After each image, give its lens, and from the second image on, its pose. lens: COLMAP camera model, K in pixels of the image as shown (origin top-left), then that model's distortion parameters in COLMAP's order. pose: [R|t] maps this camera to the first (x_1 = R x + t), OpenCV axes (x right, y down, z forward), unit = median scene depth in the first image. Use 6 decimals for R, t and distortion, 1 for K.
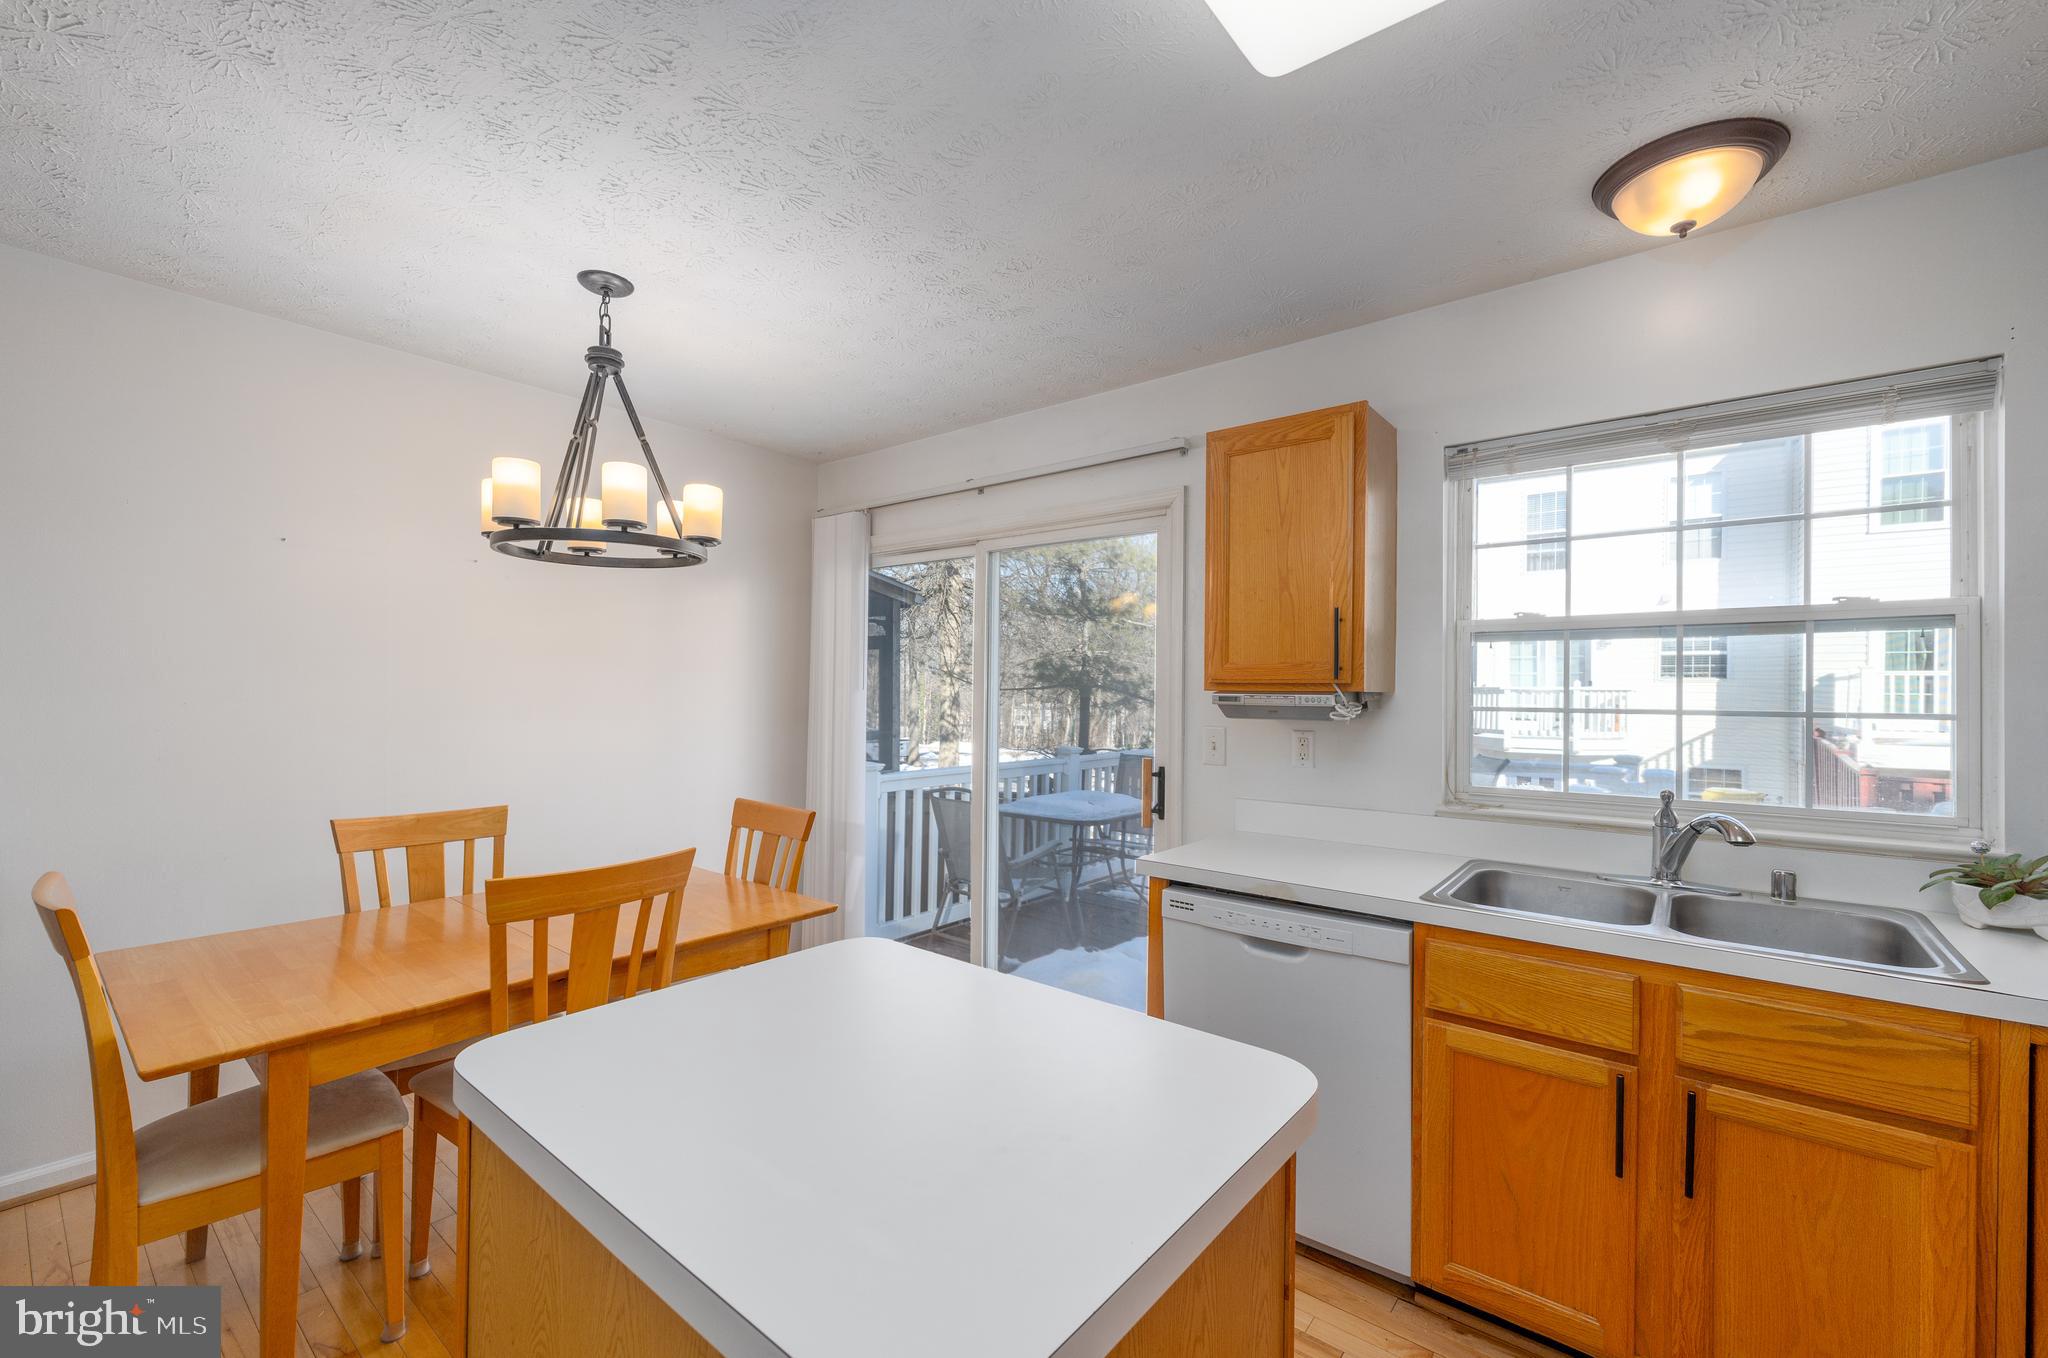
lens RADIAL K [[828.4, 0, 1010.9], [0, 828.4, 686.6], [0, 0, 1]] dist [0.000803, -0.000237]
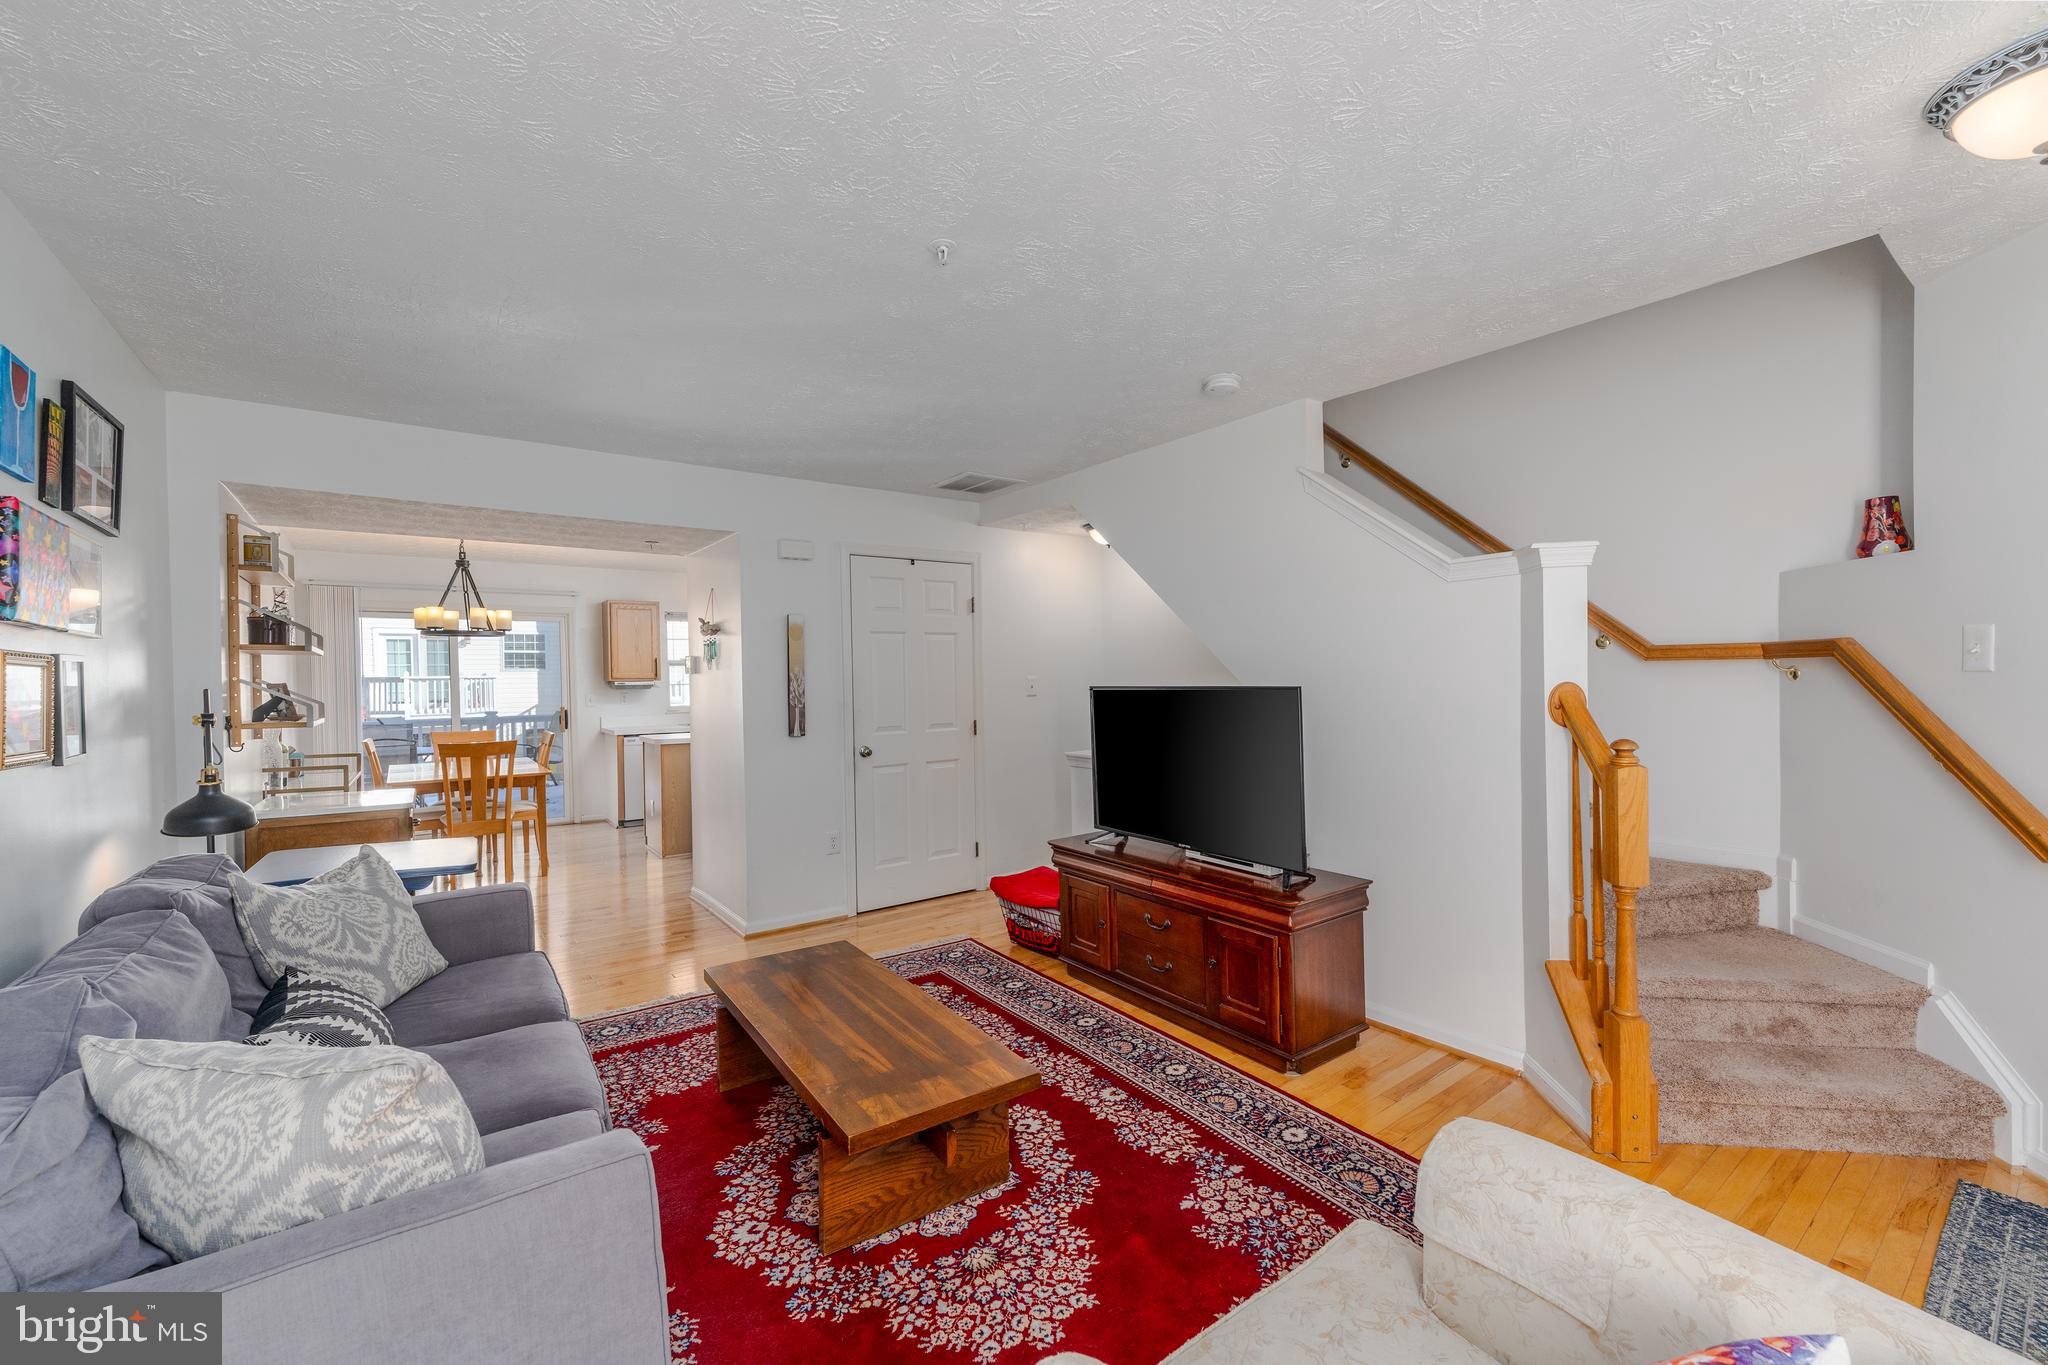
lens RADIAL K [[830.0, 0, 1022.0], [0, 830.0, 684.4], [0, 0, 1]] dist [0.001472, -0.000396]
pose [[0.246880, -0.023547, 0.968760, -2.689041], [0.010895, 0.999709, 0.021522, -0.036879], [-0.968985, 0.005241, 0.247064, -1.445024]]
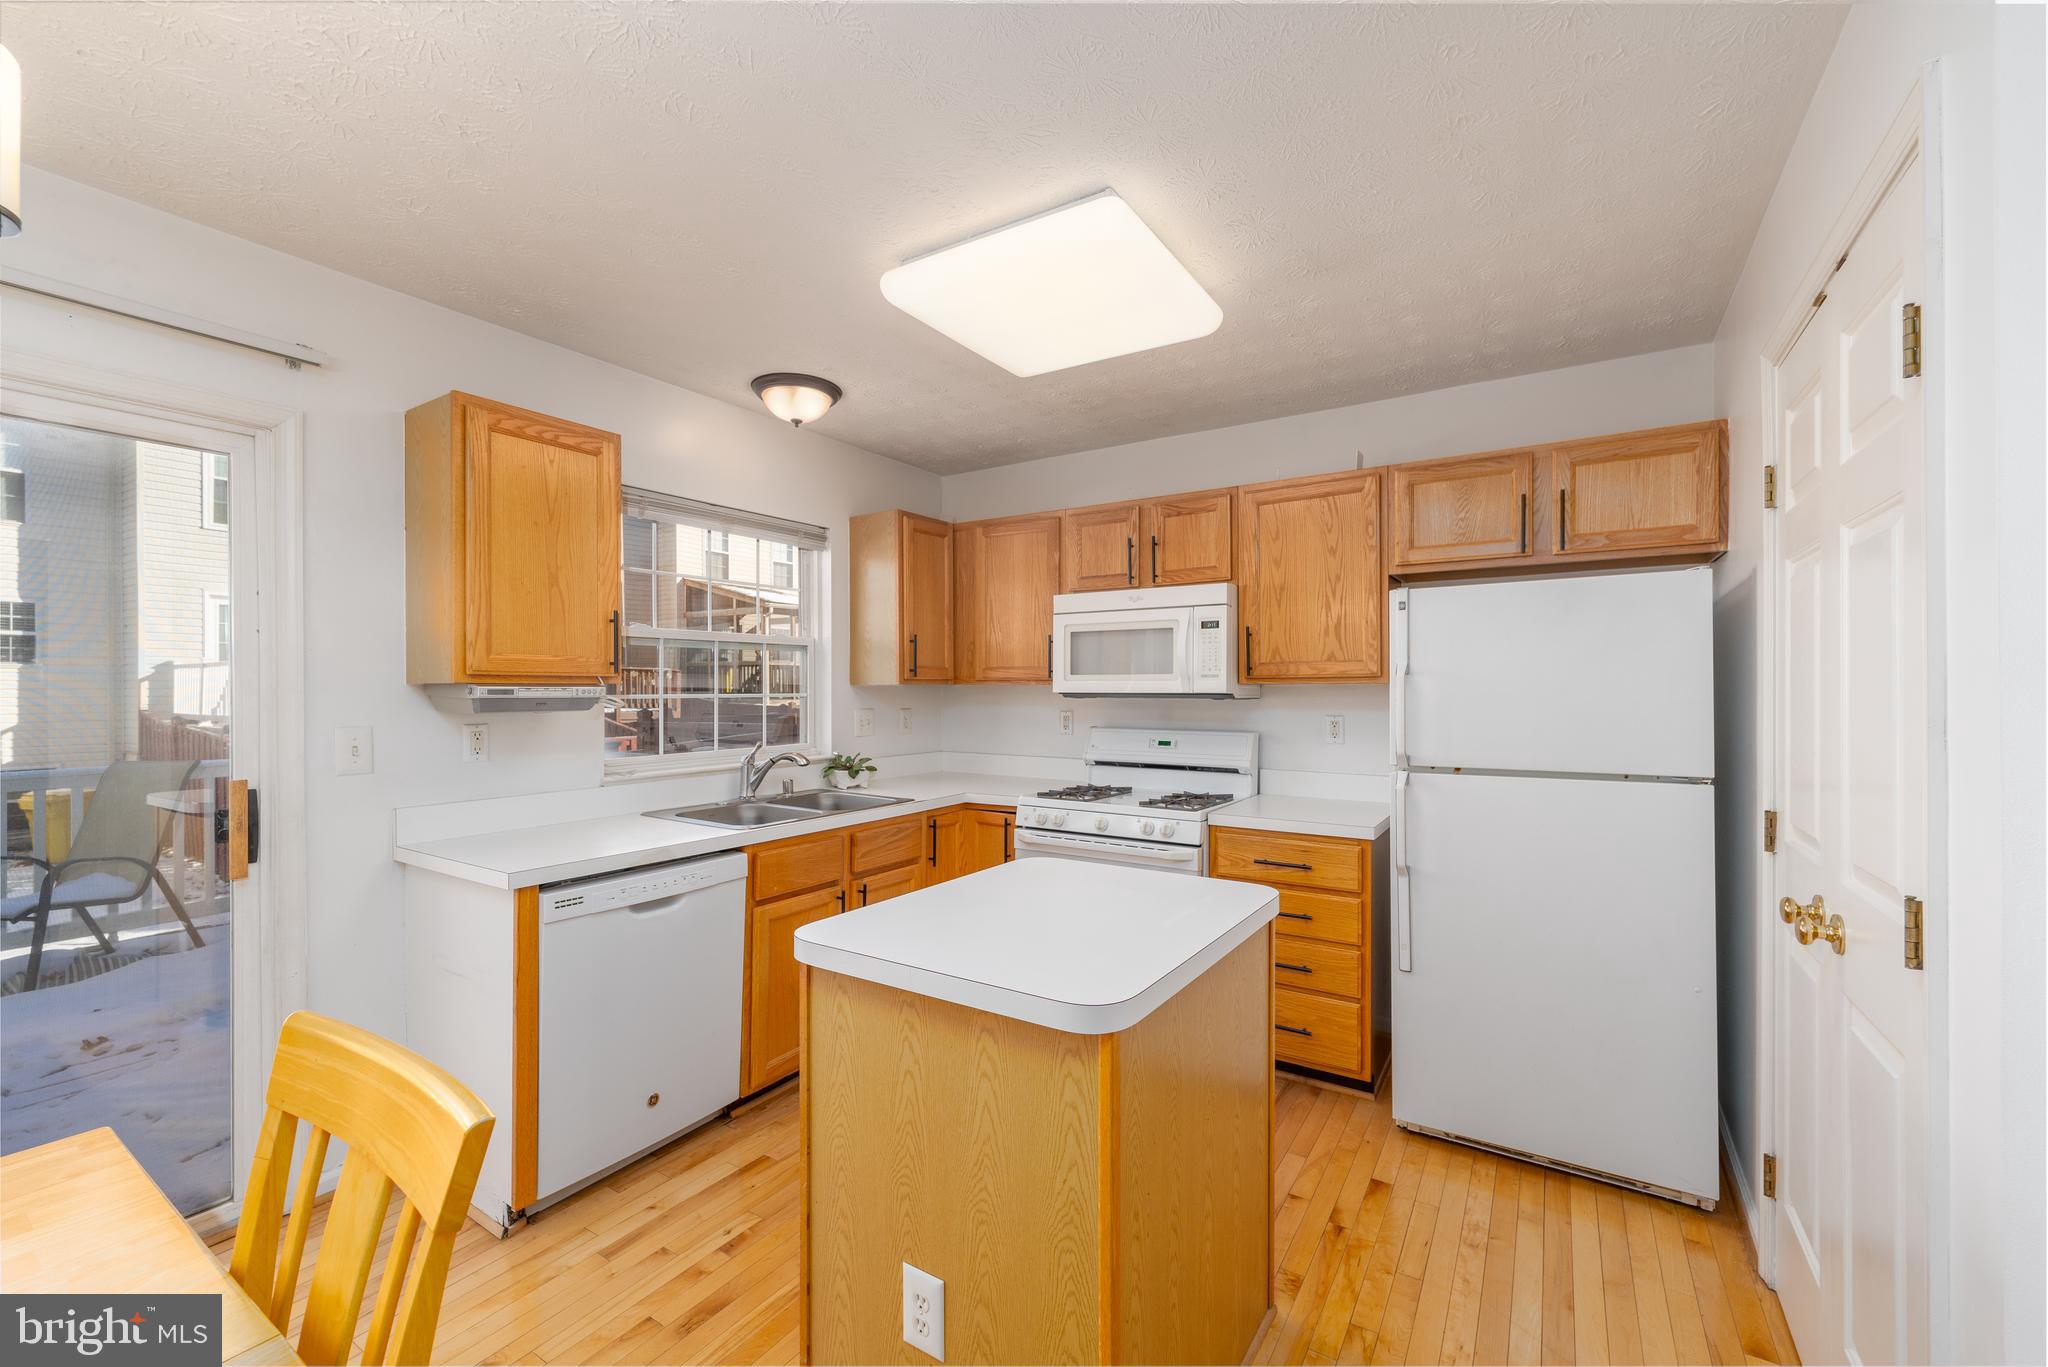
lens RADIAL K [[830.0, 0, 1022.0], [0, 830.0, 686.7], [0, 0, 1]] dist [0.001472, -0.000396]
pose [[-0.100007, -0.006869, 0.994963, -0.772913], [-0.008906, 0.999942, 0.006009, -0.001586], [-0.994947, -0.008260, -0.100062, 0.531959]]
